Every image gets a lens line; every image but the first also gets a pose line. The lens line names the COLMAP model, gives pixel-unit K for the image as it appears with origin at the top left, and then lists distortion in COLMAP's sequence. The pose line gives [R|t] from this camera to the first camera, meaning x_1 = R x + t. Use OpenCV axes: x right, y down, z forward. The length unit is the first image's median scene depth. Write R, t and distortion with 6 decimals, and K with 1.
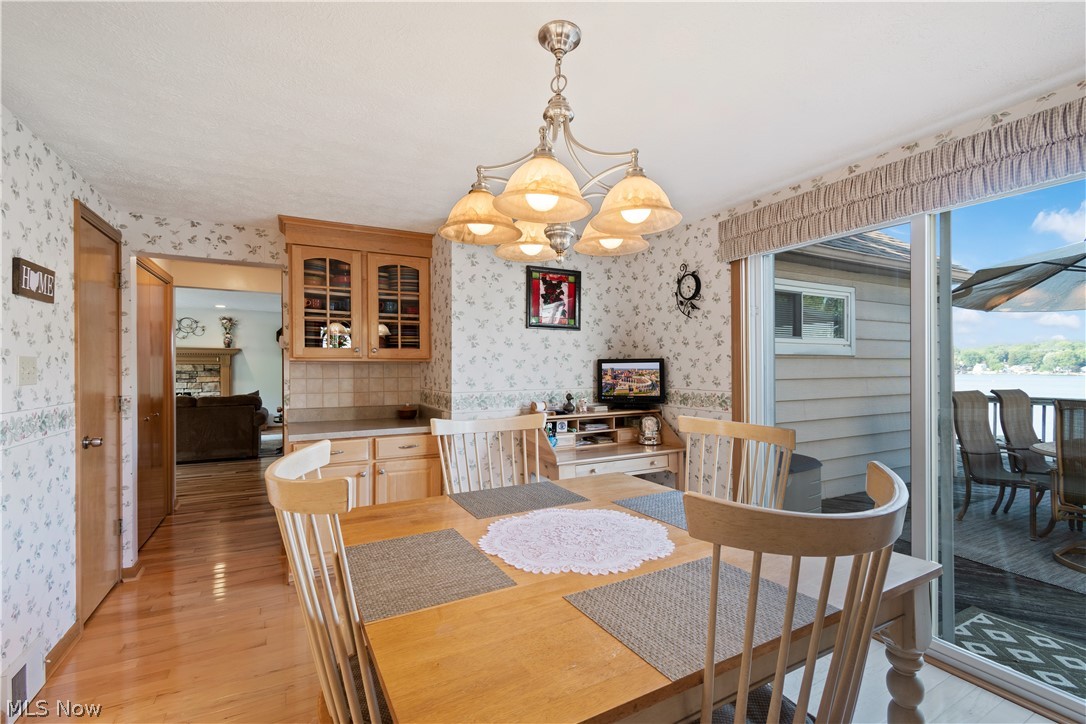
lens RADIAL K [[475.6, 0, 541.5], [0, 475.6, 363.6], [0, 0, 1]] dist [0.001110, -0.000277]
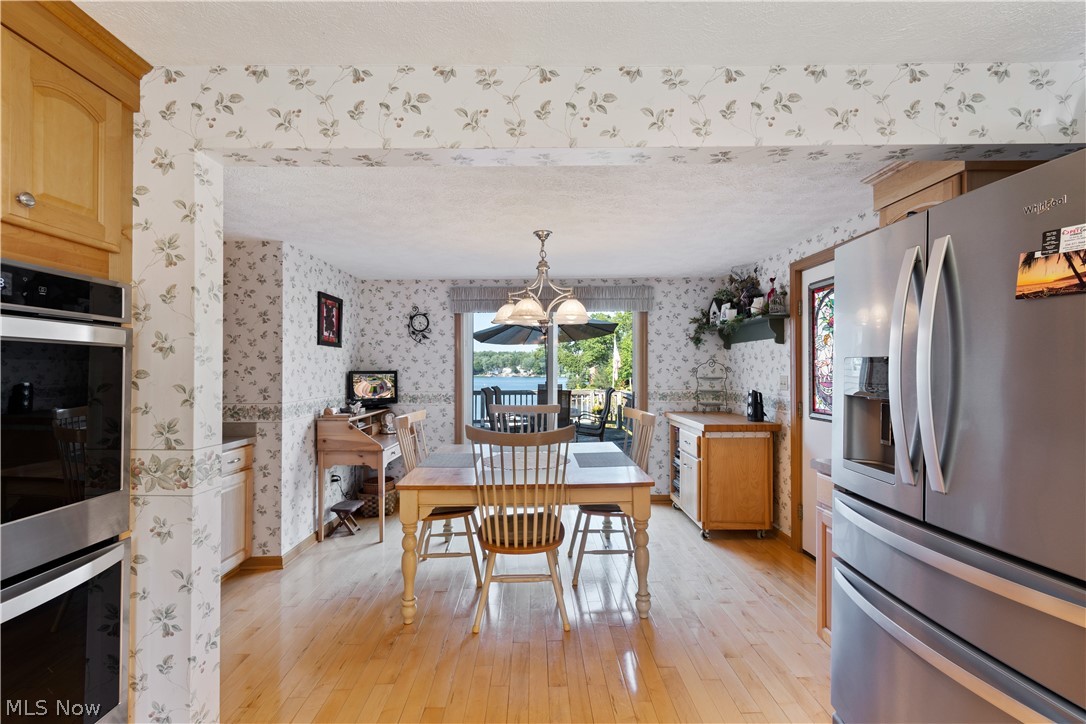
lens RADIAL K [[487.7, 0, 541.2], [0, 487.7, 363.8], [0, 0, 1]] dist [0.001074, -0.000530]
pose [[0.461157, 0.013217, 0.887220, -0.845863], [0.000761, 0.999883, -0.015291, -0.009801], [-0.887318, 0.007726, 0.461093, -0.032302]]
